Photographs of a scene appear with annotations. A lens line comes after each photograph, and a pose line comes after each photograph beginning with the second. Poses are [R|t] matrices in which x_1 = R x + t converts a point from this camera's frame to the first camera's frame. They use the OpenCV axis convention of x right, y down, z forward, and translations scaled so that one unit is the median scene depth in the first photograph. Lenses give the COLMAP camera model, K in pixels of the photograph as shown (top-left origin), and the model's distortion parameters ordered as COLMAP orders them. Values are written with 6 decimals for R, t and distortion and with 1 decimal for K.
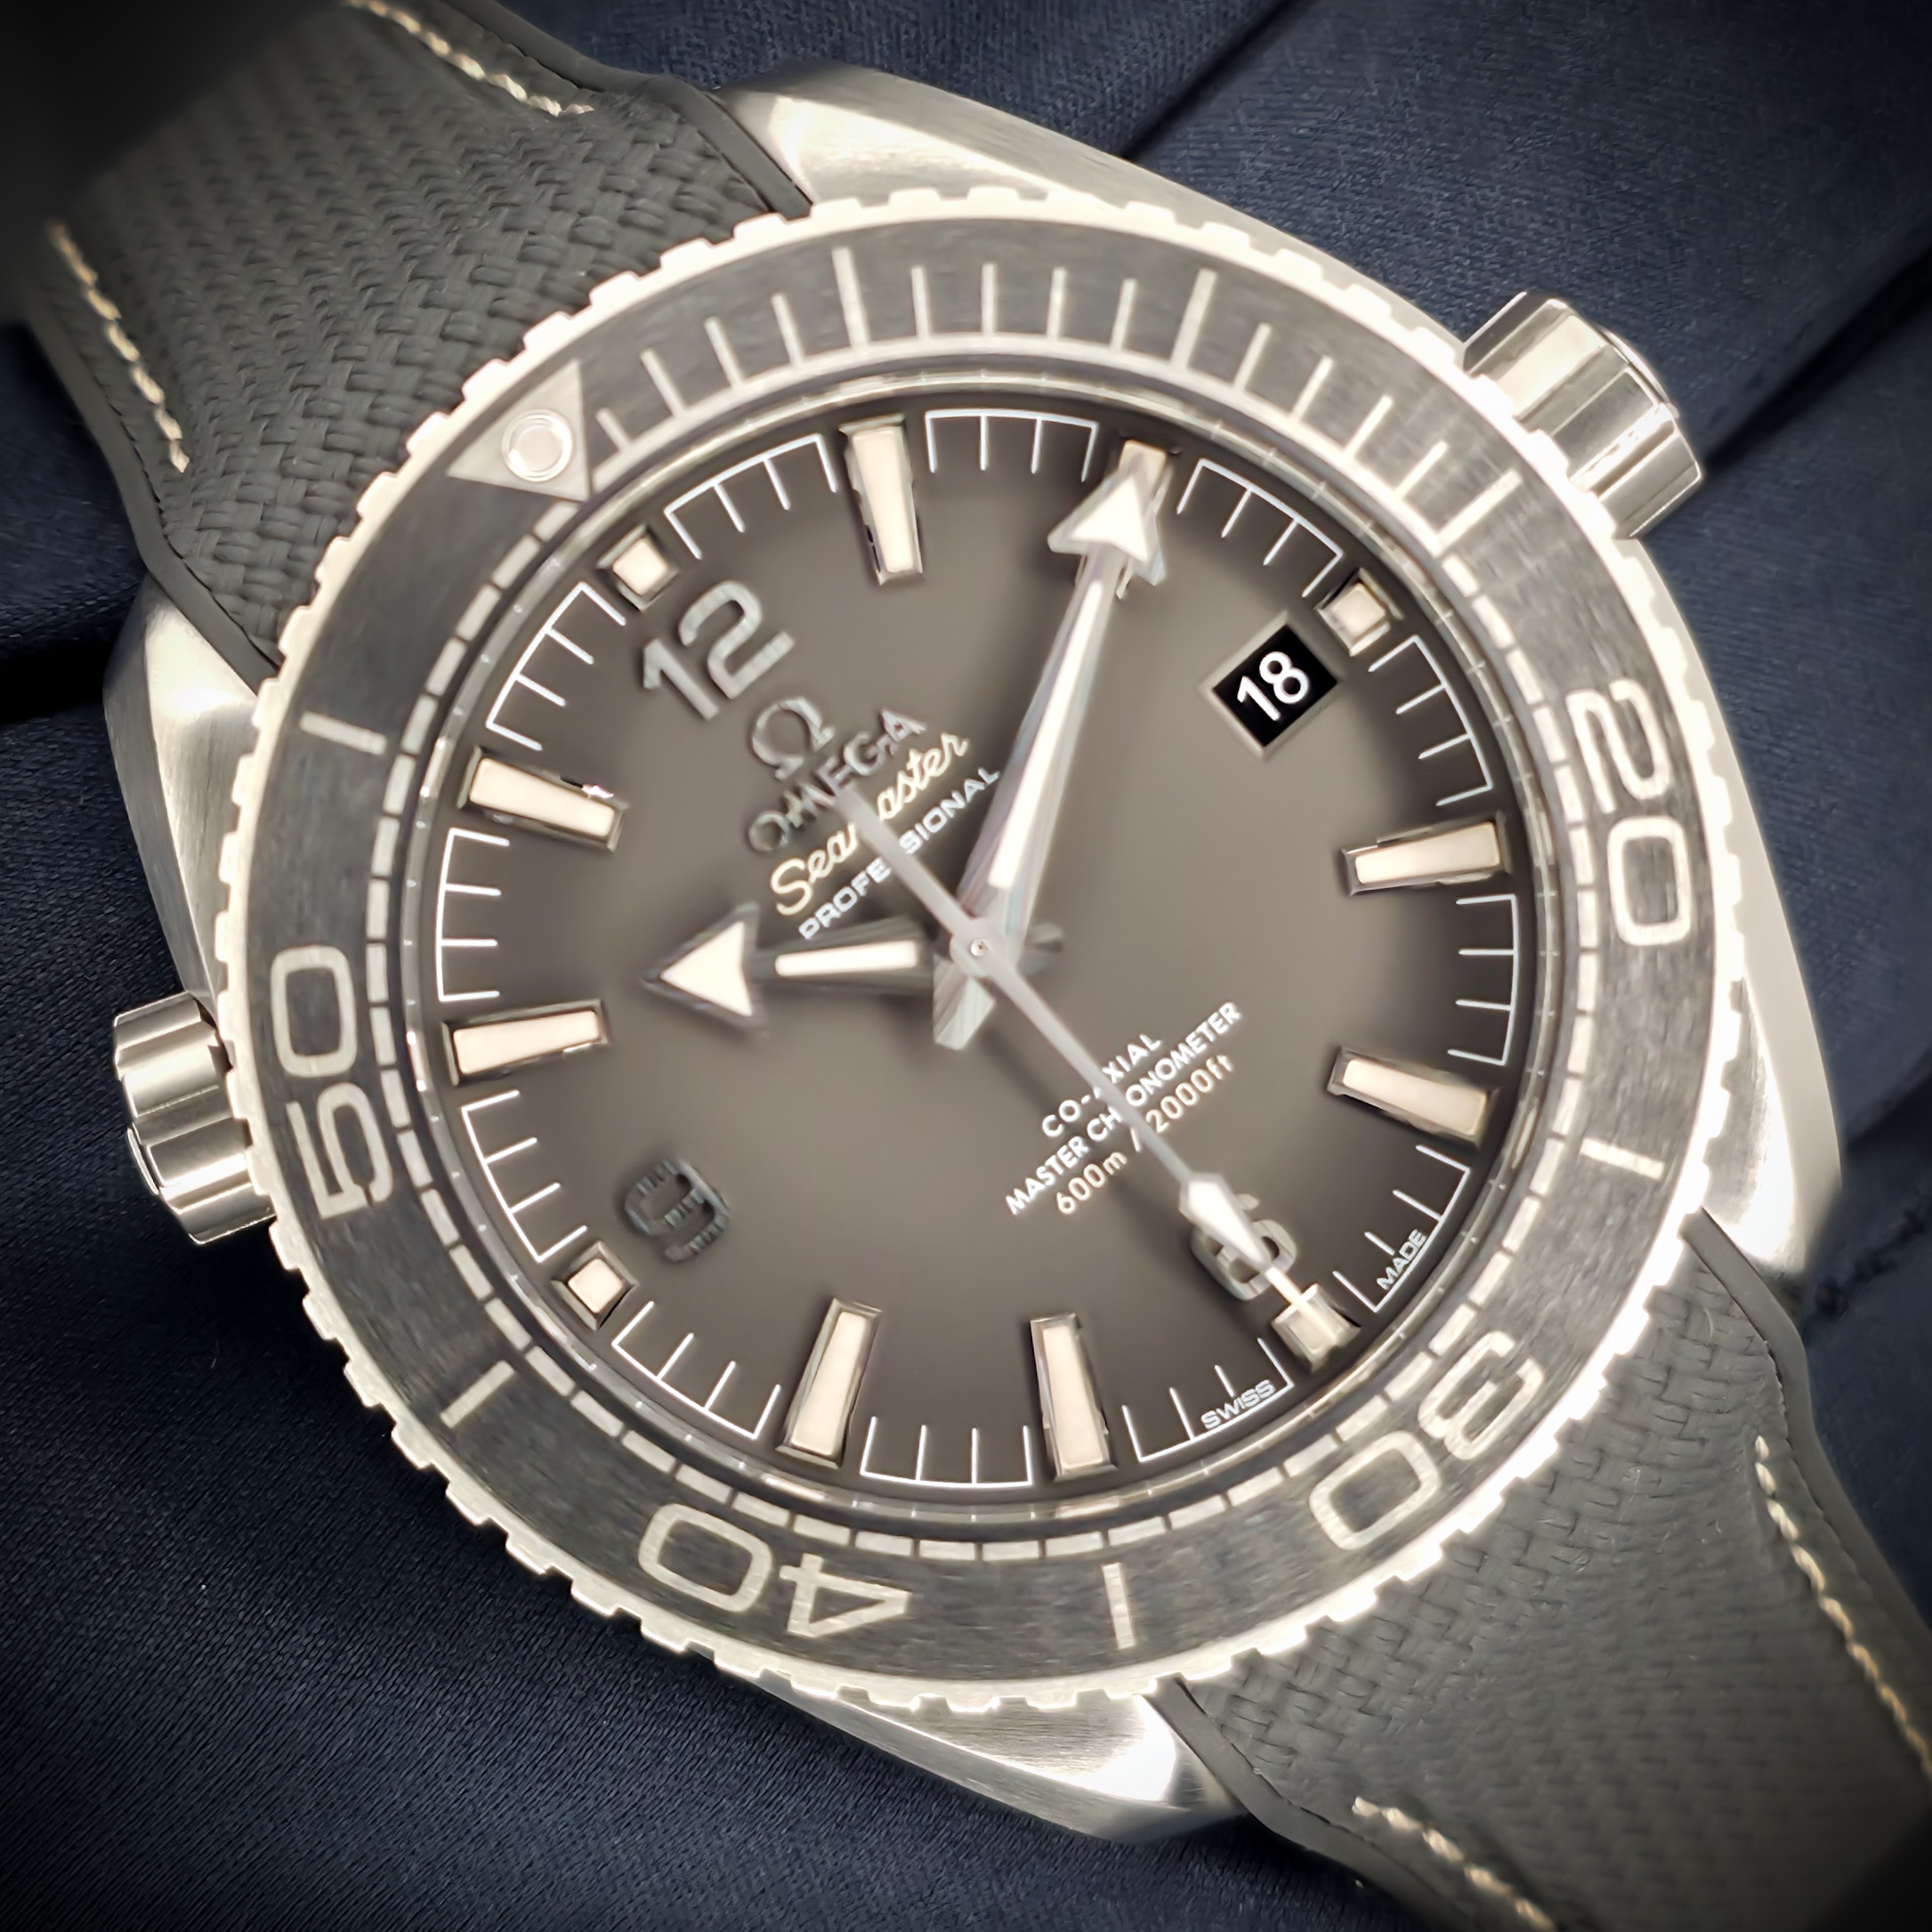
lens RADIAL K [[3539.8, 0, 966.1], [0, 3539.8, 982.8], [0, 0, 1]] dist [0.128430, 0.000000]
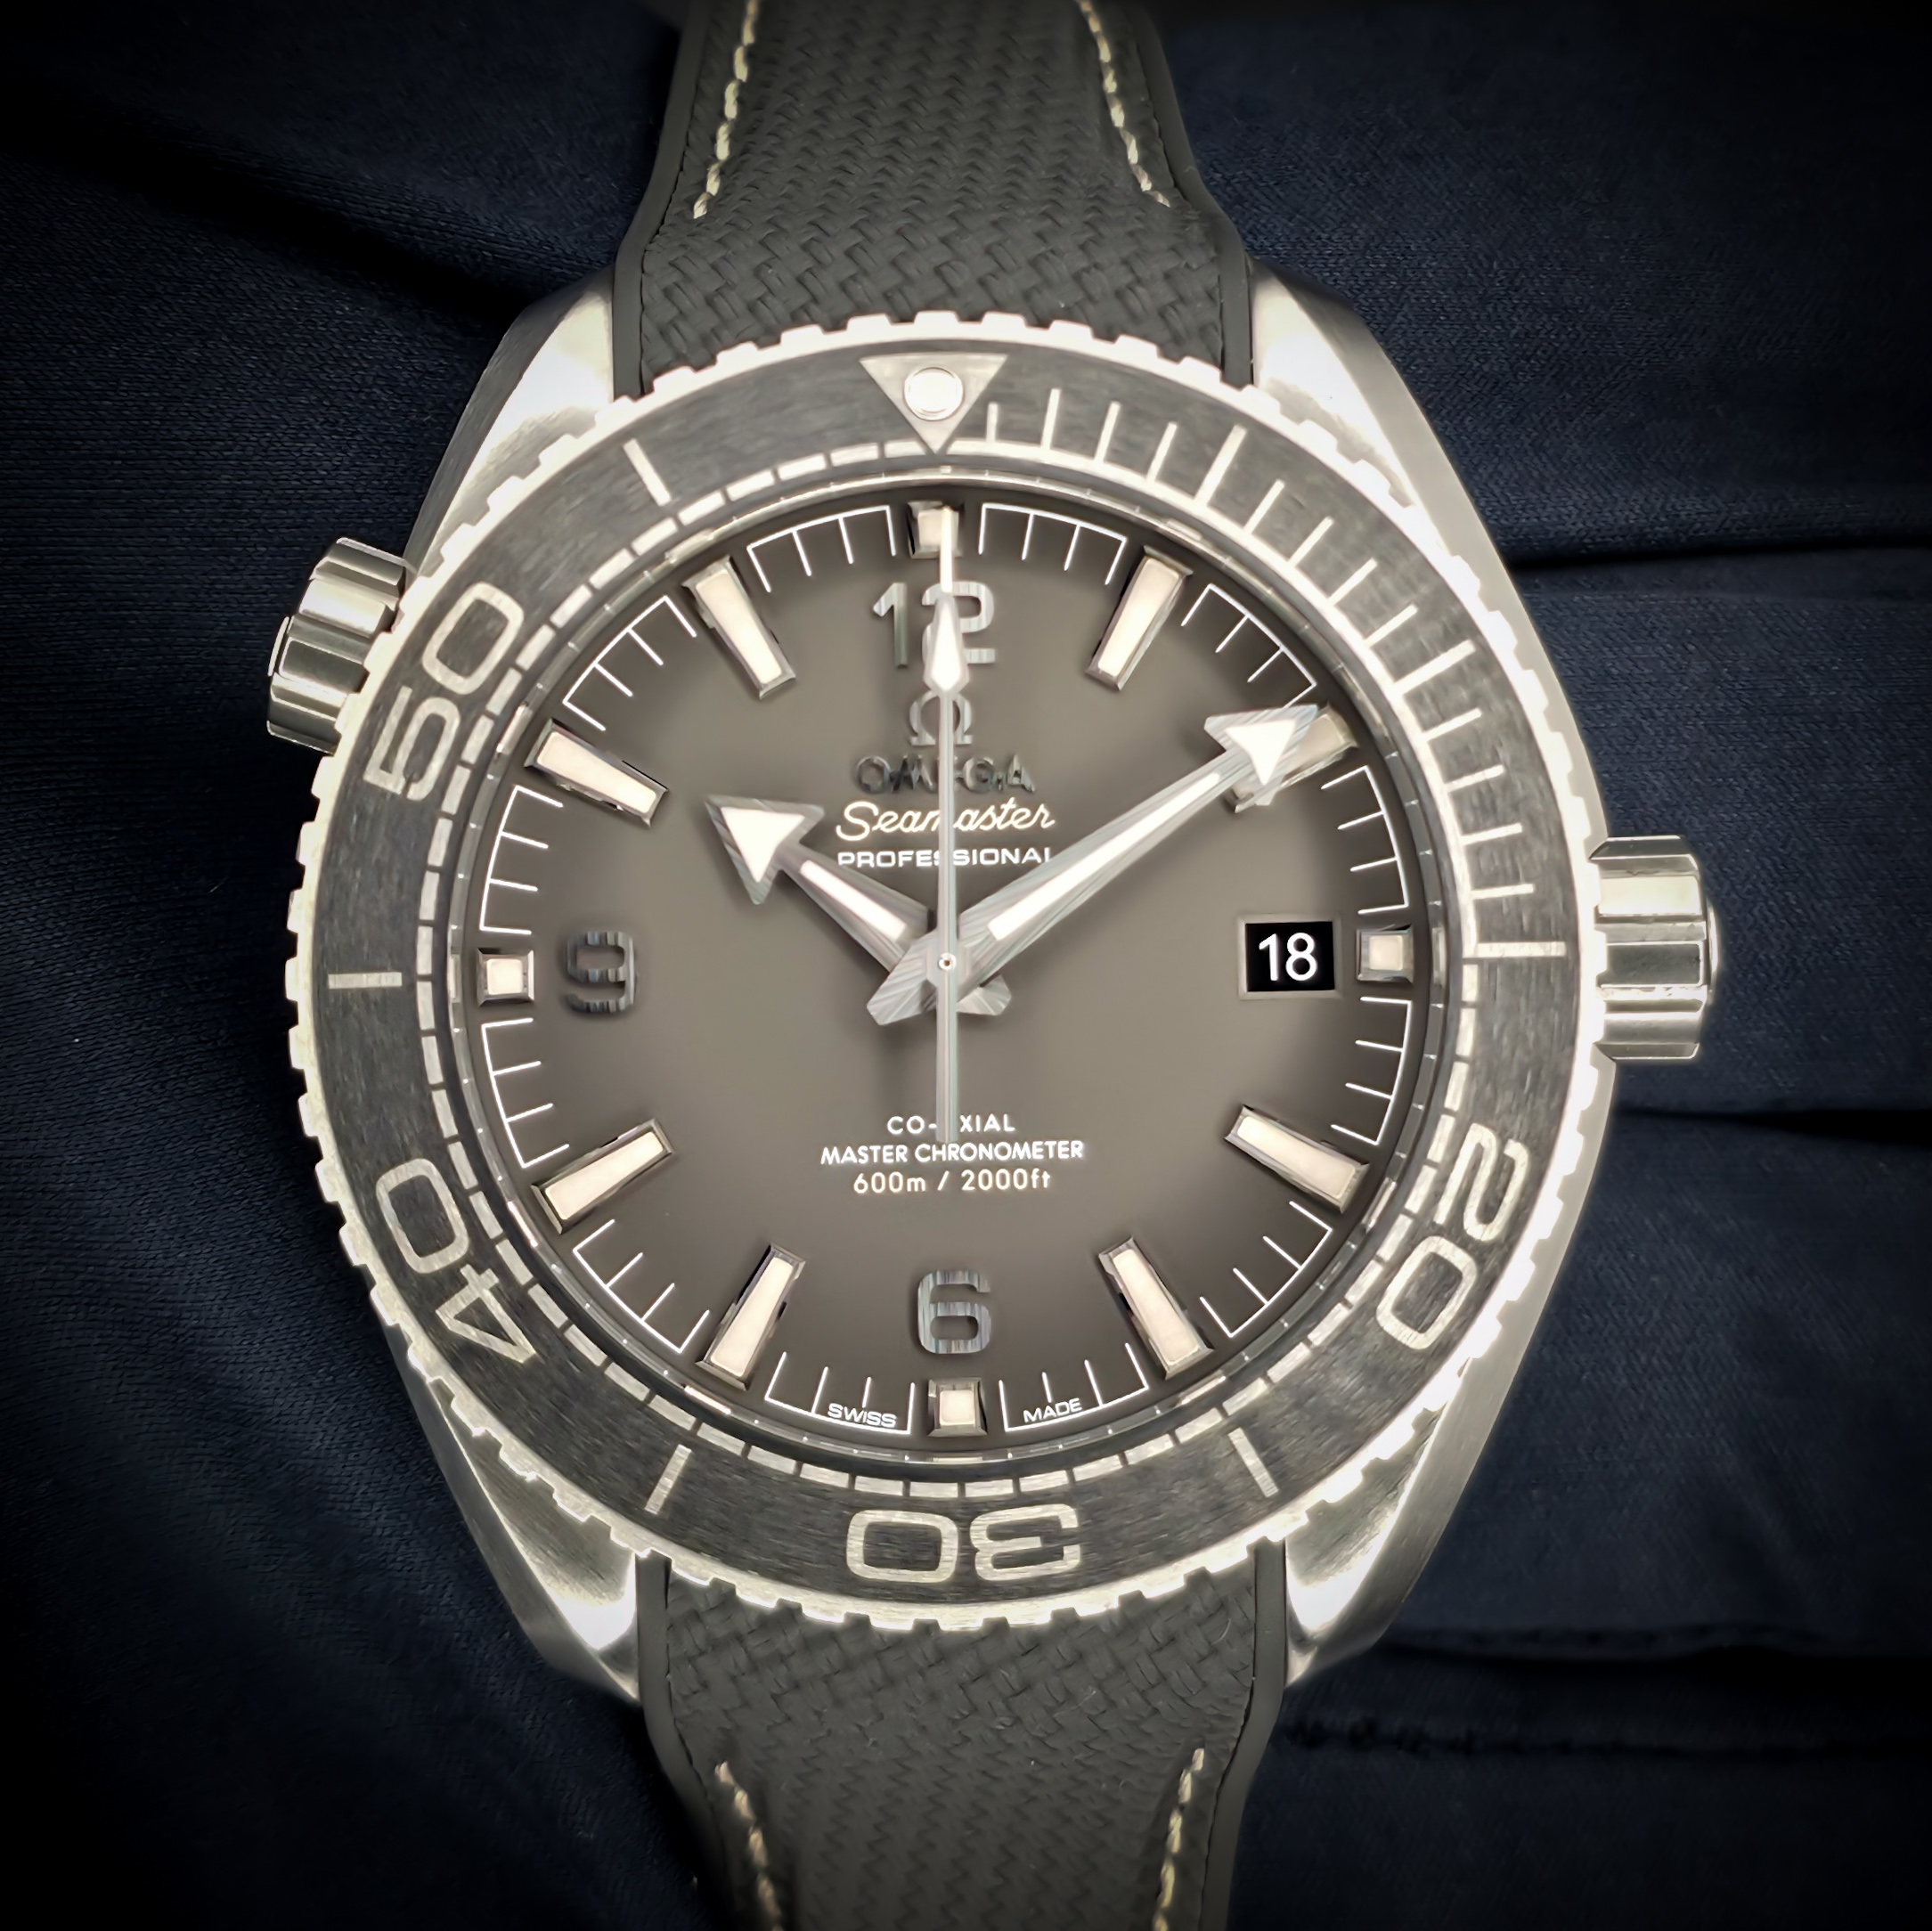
lens RADIAL K [[3539.7, 0, 984.1], [0, 3539.7, 953.3], [0, 0, 1]] dist [0.128430, 0.000000]
pose [[0.764407, 0.642979, -0.047543, 0.065199], [-0.644469, 0.764128, -0.027715, 0.011322], [0.018509, 0.051826, 0.998485, -0.149828]]
